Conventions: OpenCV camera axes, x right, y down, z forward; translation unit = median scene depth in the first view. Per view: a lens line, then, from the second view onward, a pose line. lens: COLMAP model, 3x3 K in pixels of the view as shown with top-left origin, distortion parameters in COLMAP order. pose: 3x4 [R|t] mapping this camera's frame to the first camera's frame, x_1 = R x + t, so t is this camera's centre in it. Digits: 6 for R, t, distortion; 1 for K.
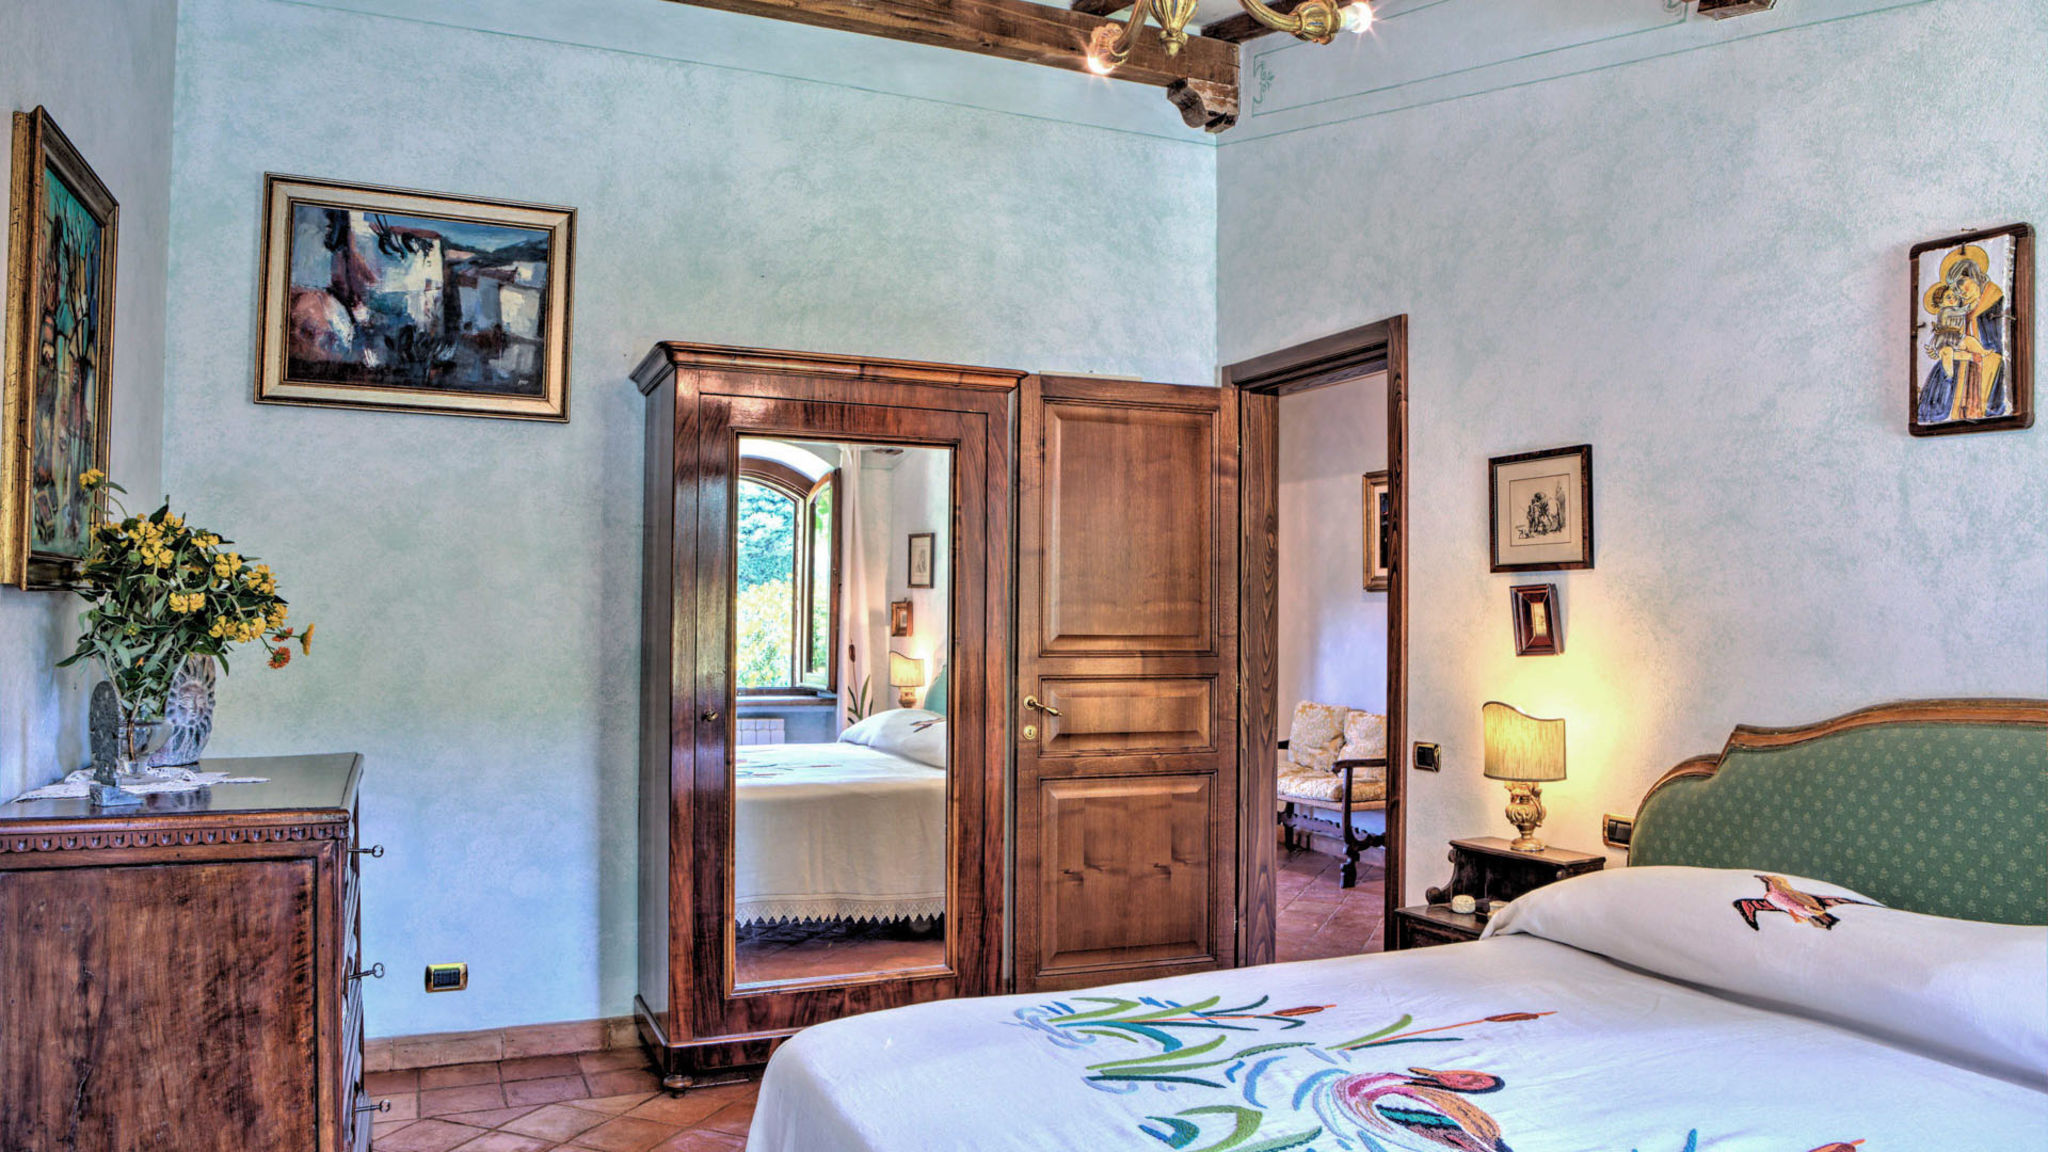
lens RADIAL K [[1412.1, 0, 1035.6], [0, 1412.1, 568.4], [0, 0, 1]] dist [-0.105100, 0.075881]
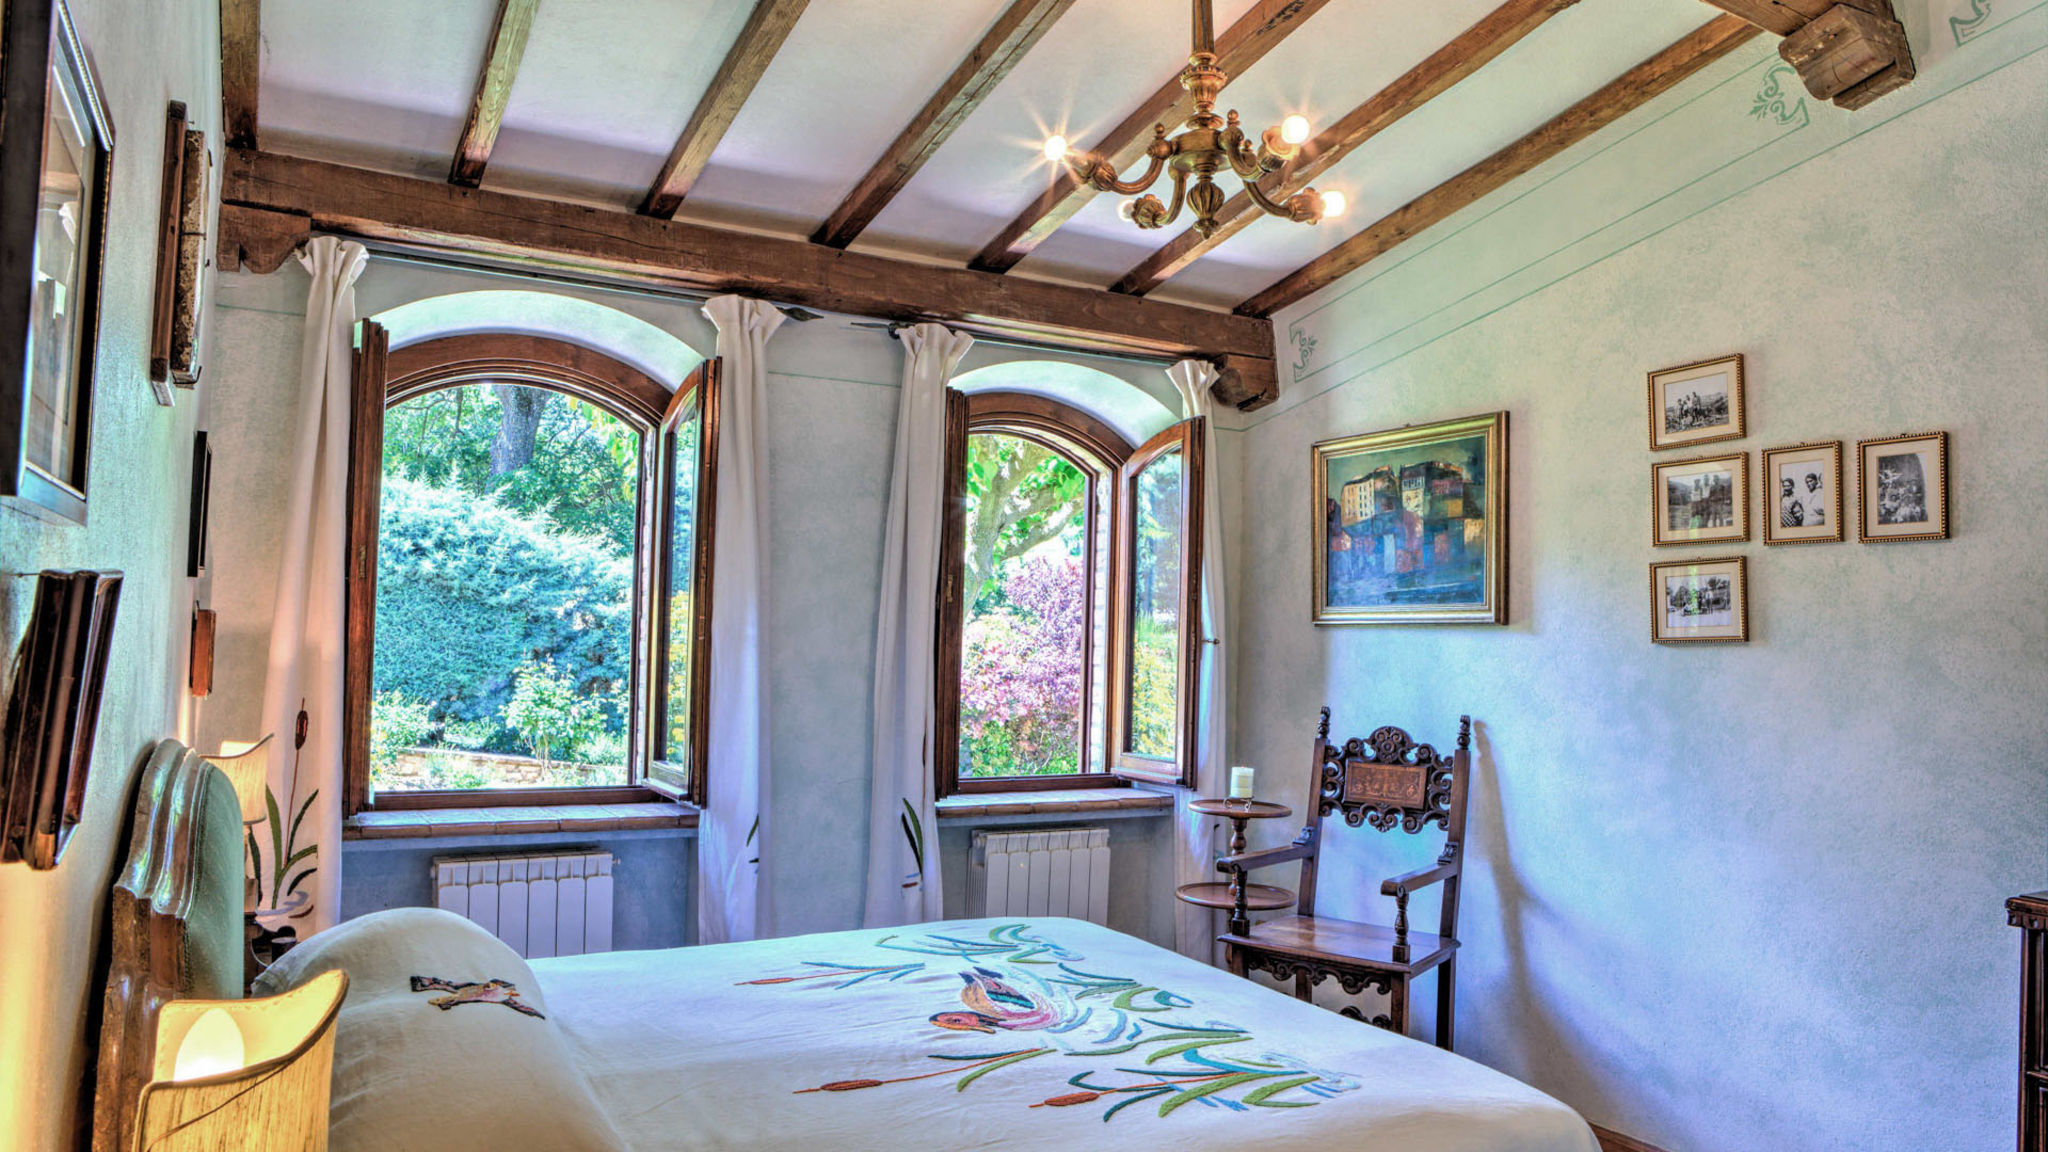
lens RADIAL K [[1412.1, 0, 1035.6], [0, 1412.1, 568.4], [0, 0, 1]] dist [-0.105100, 0.075881]
pose [[-0.994590, -0.043379, -0.094387, 0.333175], [-0.036032, 0.996286, -0.078203, 0.041426], [0.097428, -0.074379, -0.992459, 2.050864]]
